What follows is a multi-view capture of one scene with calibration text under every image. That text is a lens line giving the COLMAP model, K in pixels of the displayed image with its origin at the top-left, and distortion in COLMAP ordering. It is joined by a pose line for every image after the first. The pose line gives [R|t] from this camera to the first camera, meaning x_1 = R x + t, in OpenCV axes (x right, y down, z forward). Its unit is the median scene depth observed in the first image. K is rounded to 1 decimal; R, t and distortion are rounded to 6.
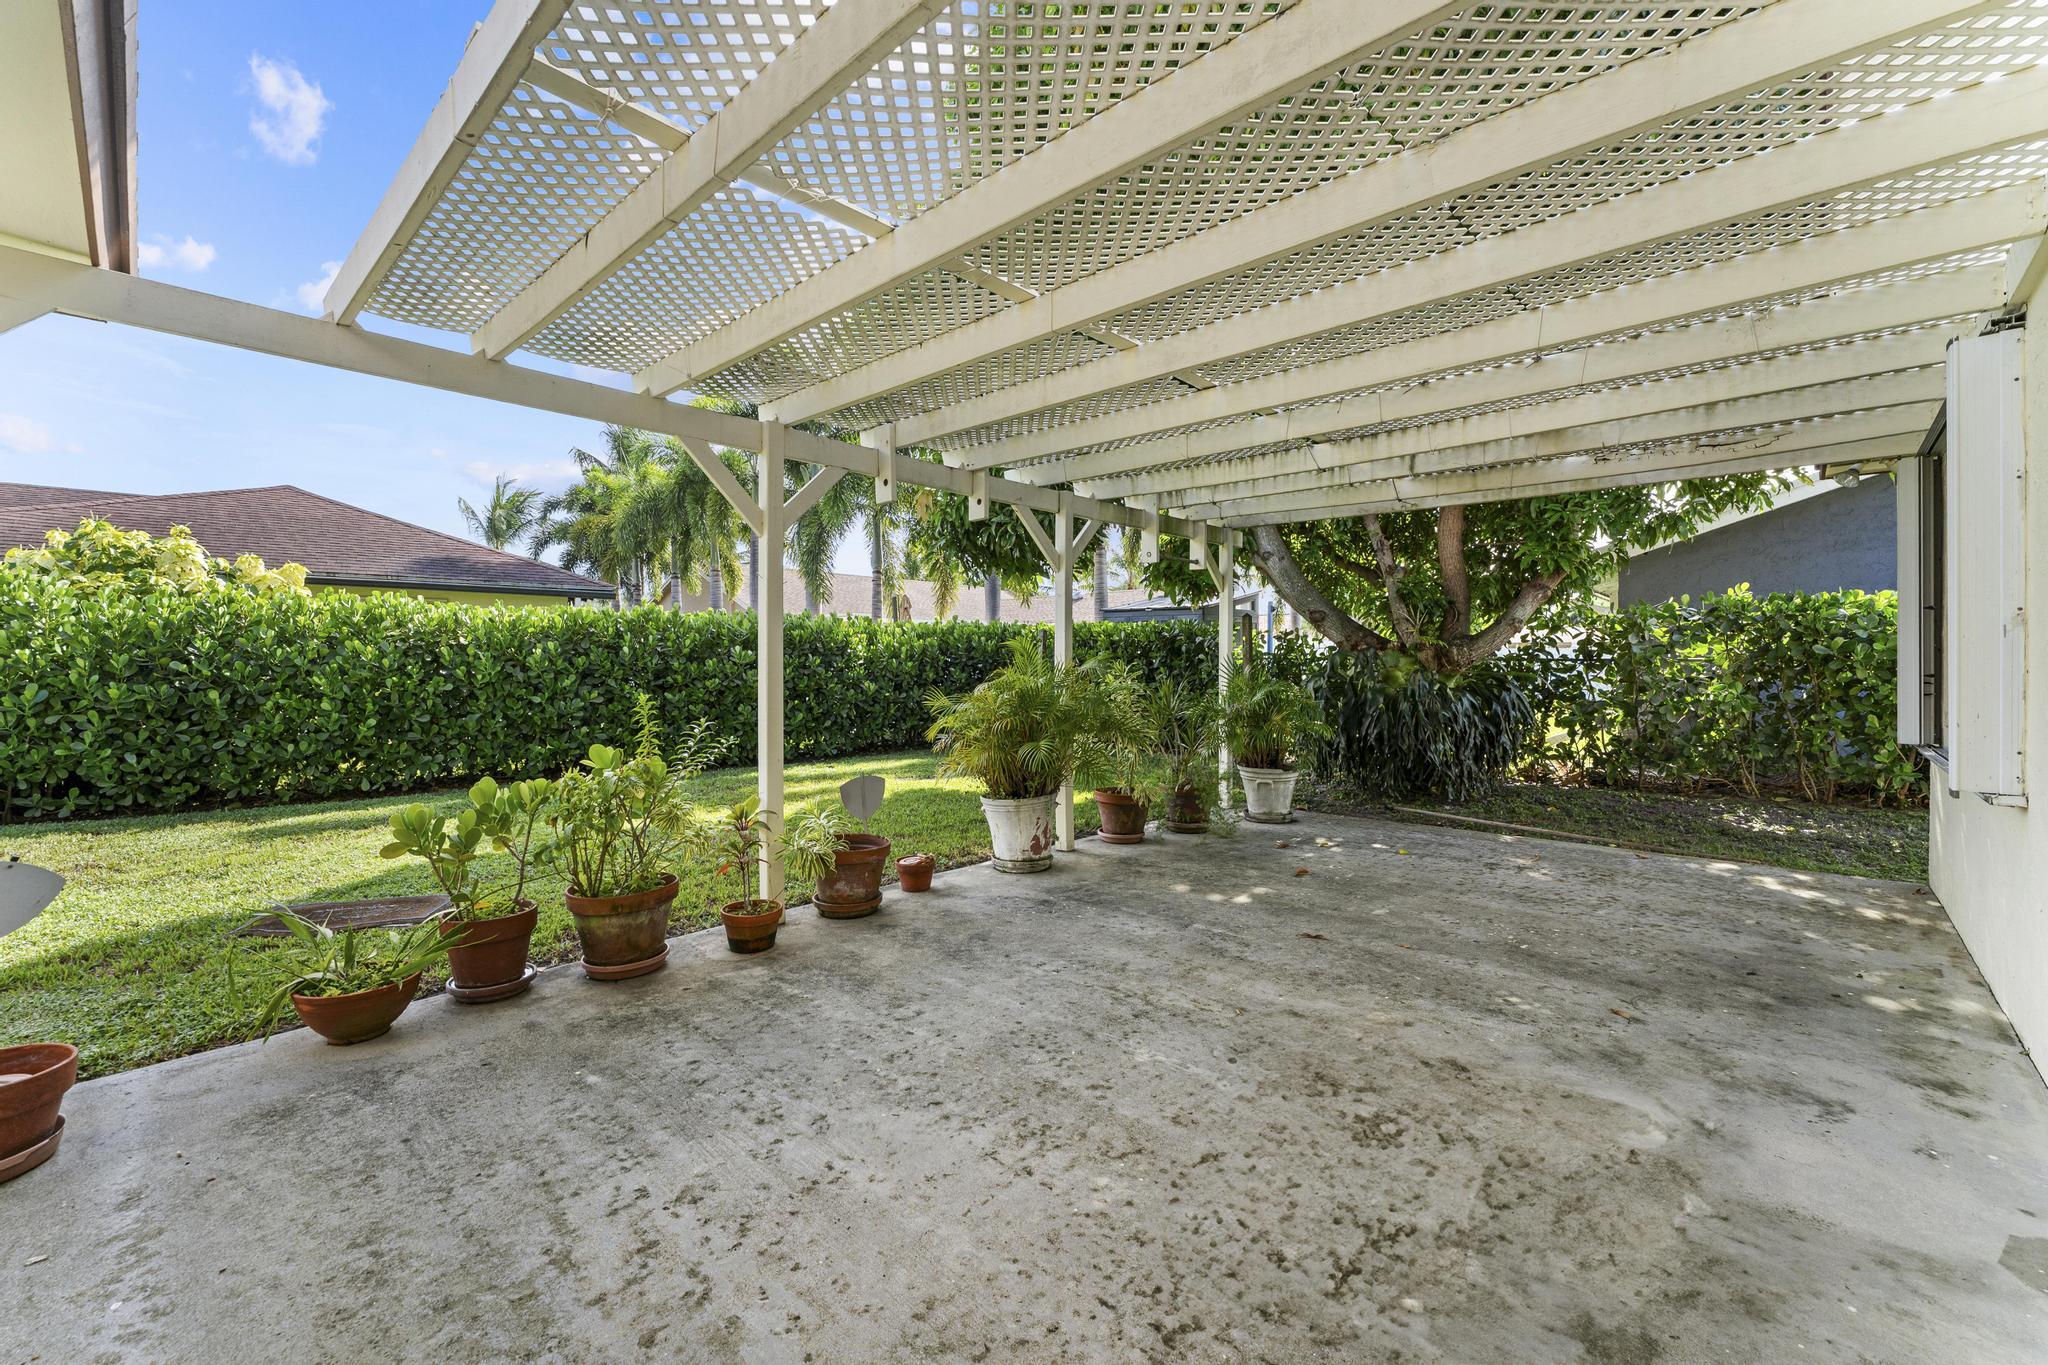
lens RADIAL K [[824.8, 0, 1024.0], [0, 824.8, 682.5], [0, 0, 1]] dist [0.002251, 0.000069]
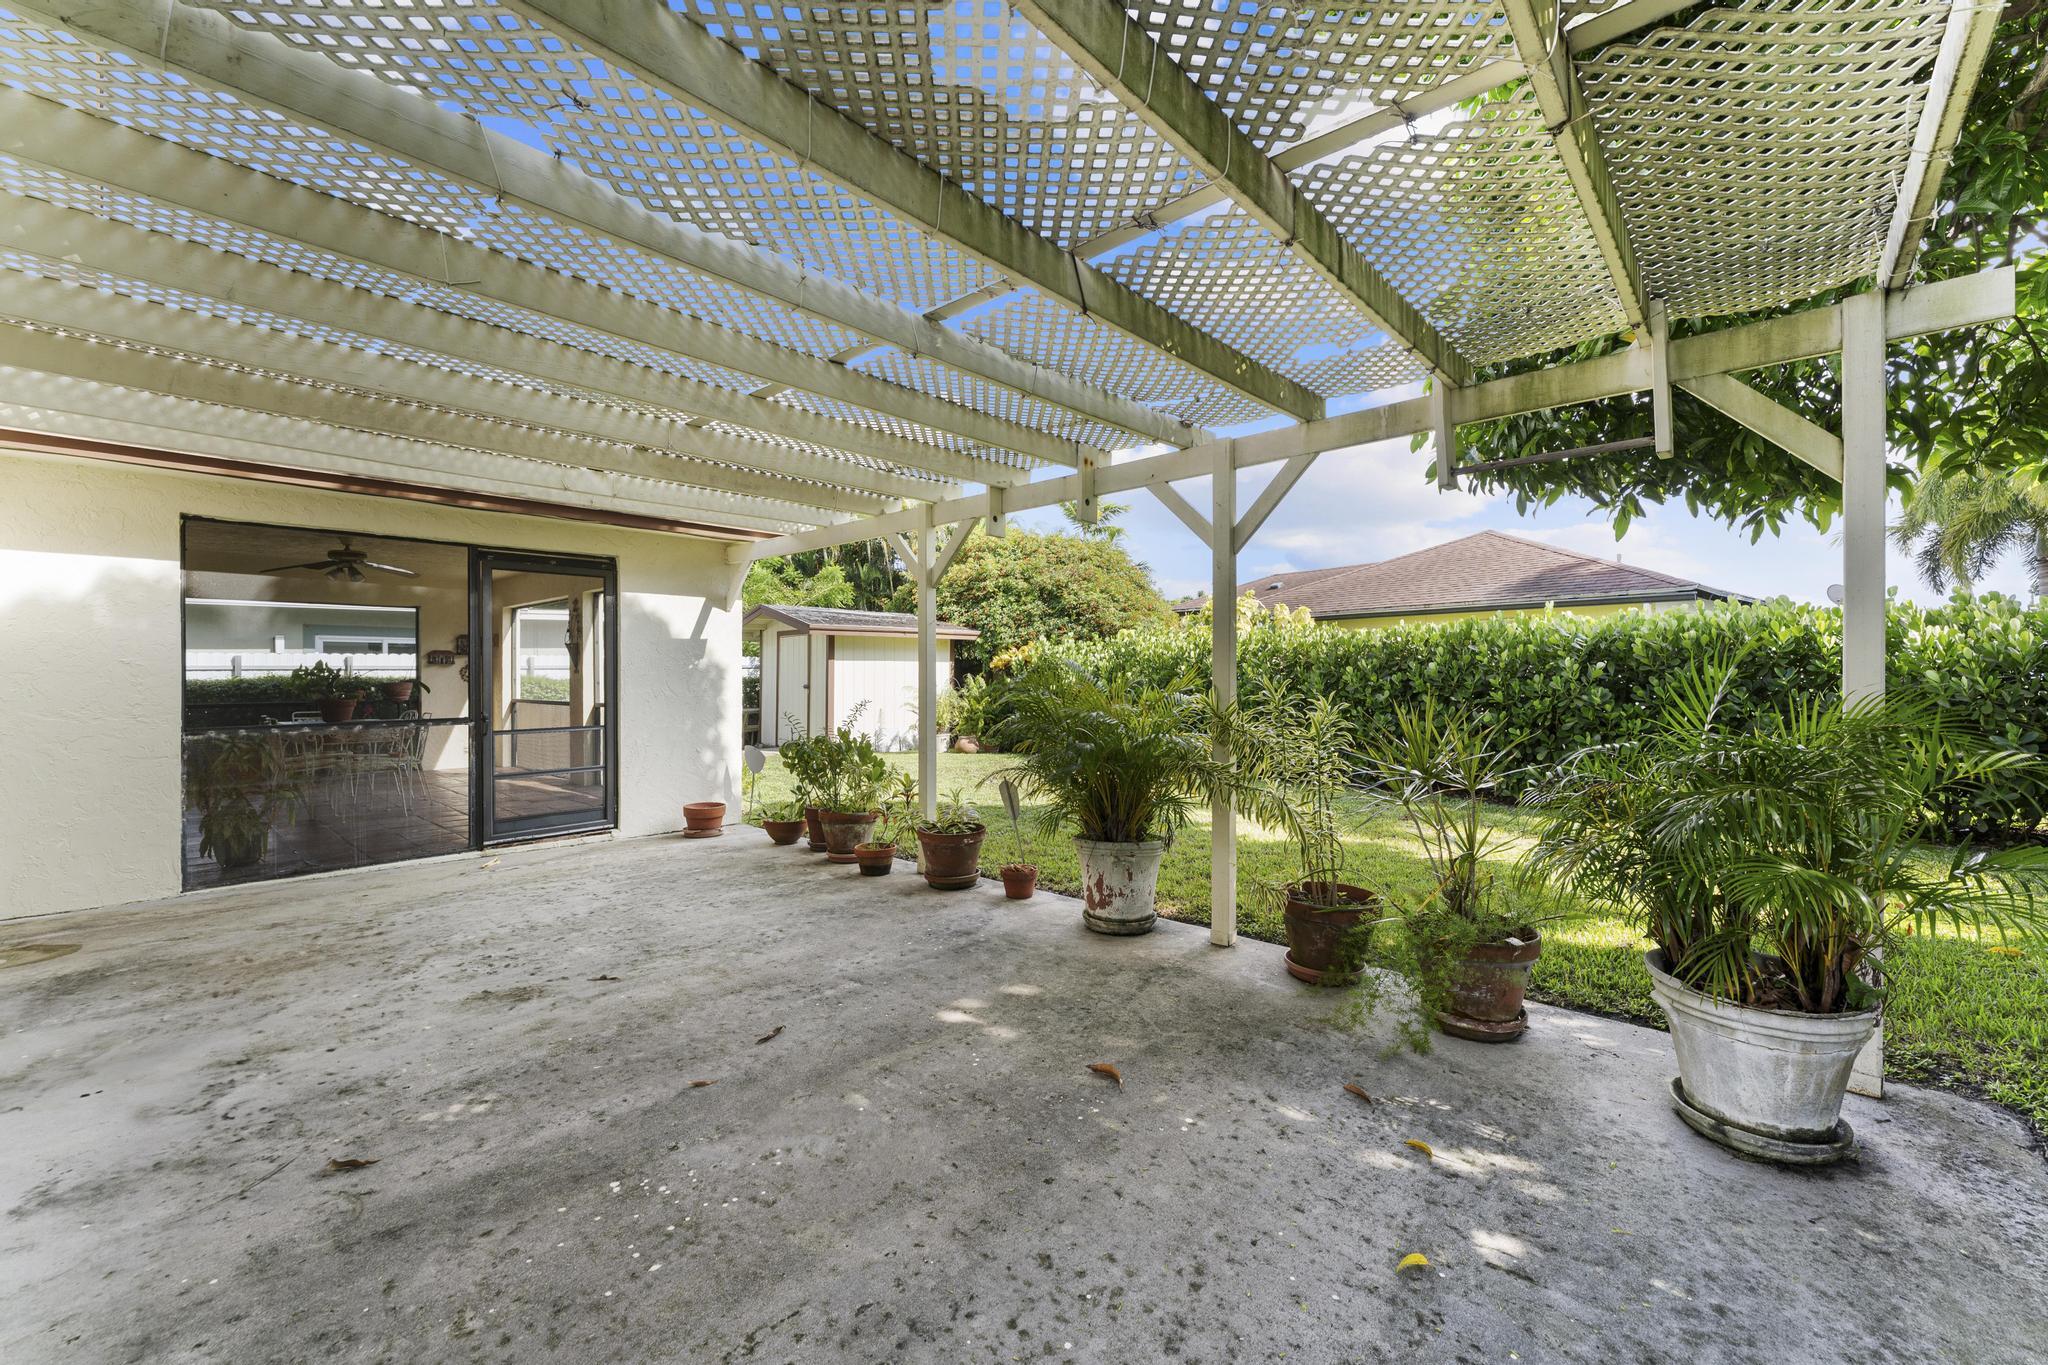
lens RADIAL K [[824.8, 0, 1024.0], [0, 824.8, 682.5], [0, 0, 1]] dist [0.002251, 0.000069]
pose [[0.017617, 0.001593, -0.999844, 1.262706], [-0.021002, 0.999779, 0.001223, -0.029832], [0.999624, 0.020977, 0.017647, 1.360701]]
